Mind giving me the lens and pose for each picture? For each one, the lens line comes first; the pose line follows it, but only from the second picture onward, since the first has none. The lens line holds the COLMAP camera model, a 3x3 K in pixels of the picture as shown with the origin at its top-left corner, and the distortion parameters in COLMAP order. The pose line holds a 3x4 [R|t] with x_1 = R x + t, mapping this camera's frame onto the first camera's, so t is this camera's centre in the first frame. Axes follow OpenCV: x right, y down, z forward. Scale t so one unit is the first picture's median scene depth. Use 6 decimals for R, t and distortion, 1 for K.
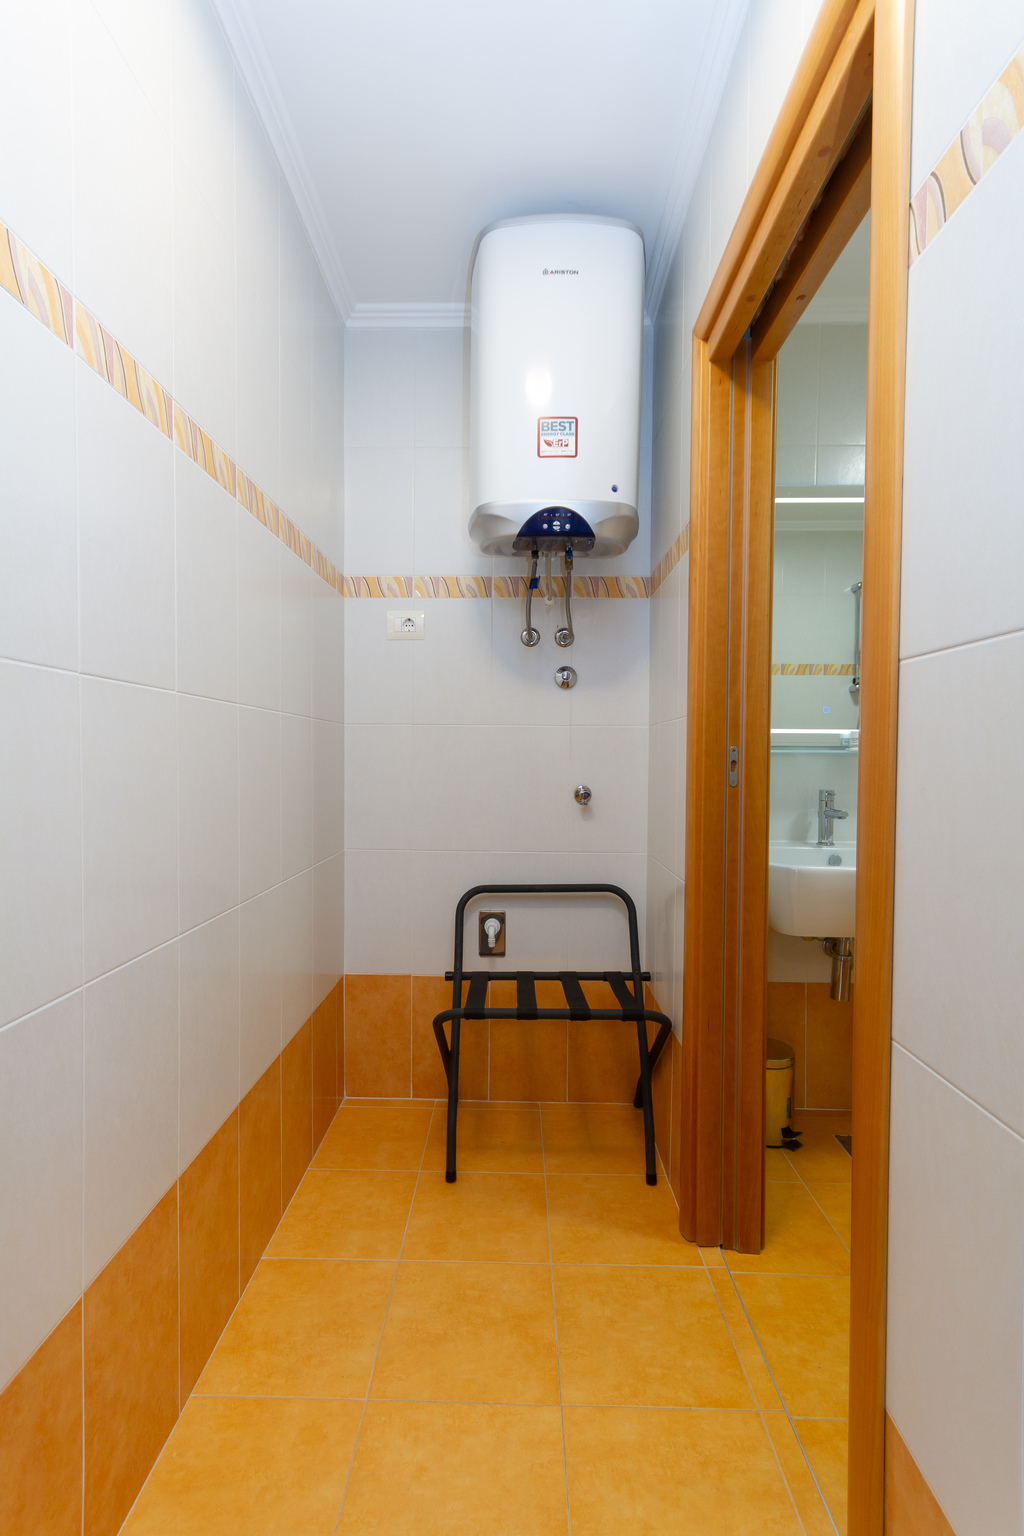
lens RADIAL K [[717.1, 0, 512.0], [0, 717.1, 768.0], [0, 0, 1]] dist [0.002467, -0.000087]
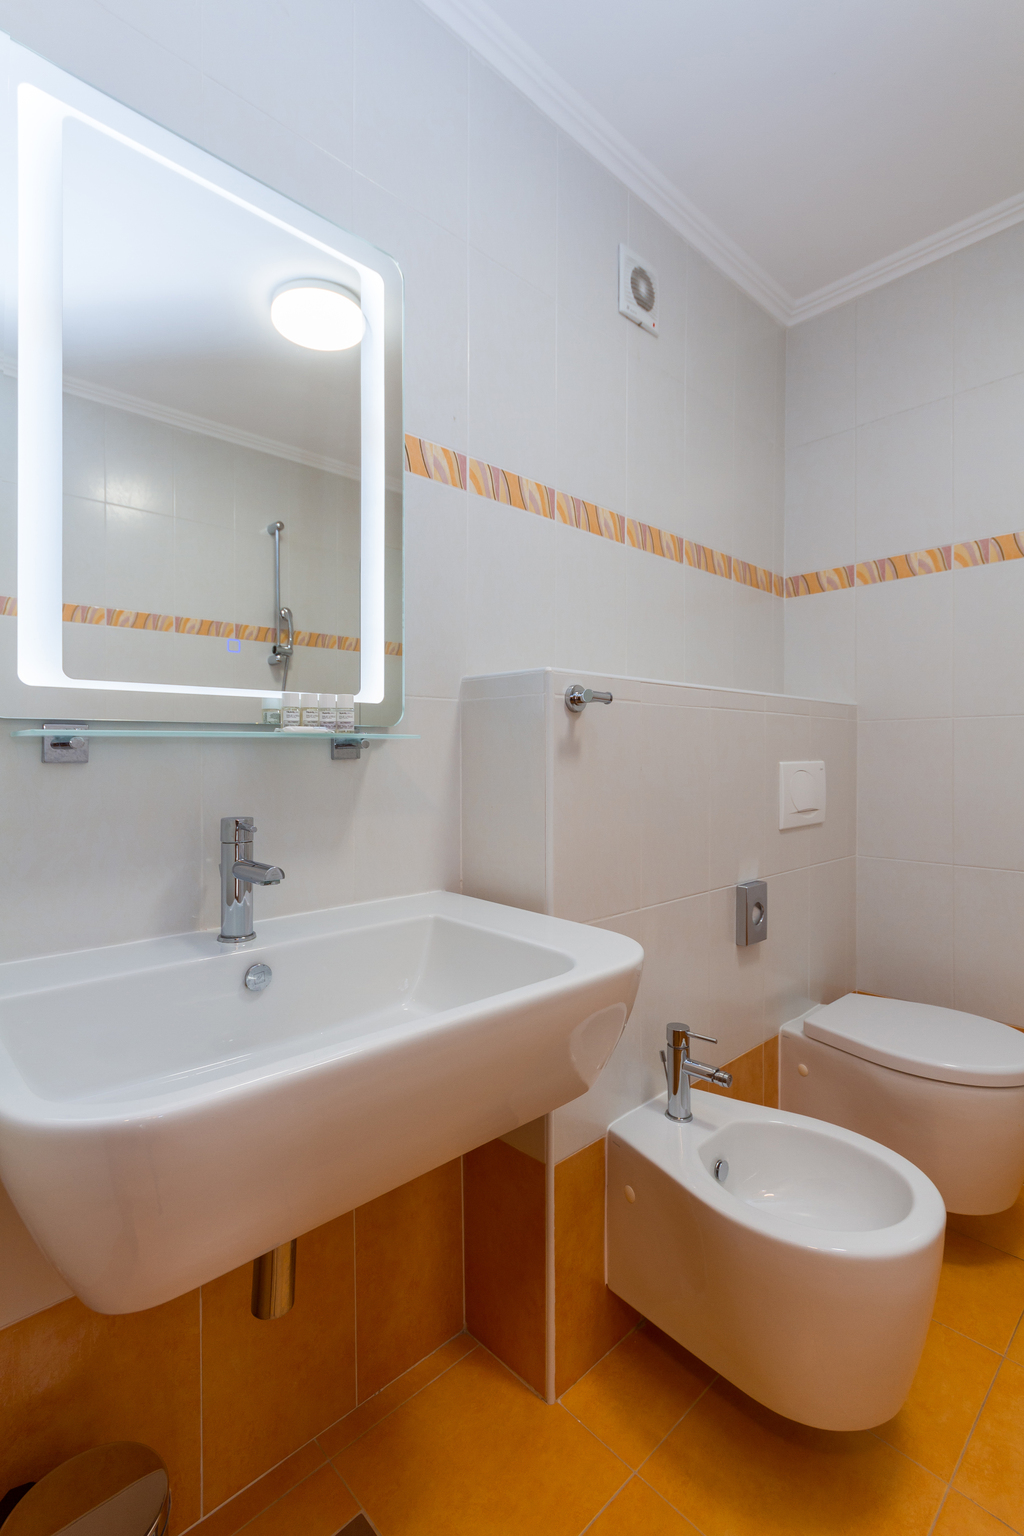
lens RADIAL K [[717.1, 0, 512.0], [0, 717.1, 768.0], [0, 0, 1]] dist [0.002467, -0.000087]
pose [[0.717099, -0.018920, 0.696715, 0.234676], [0.012259, 0.999819, 0.014534, -0.005288], [-0.696864, -0.001882, 0.717201, 0.524013]]
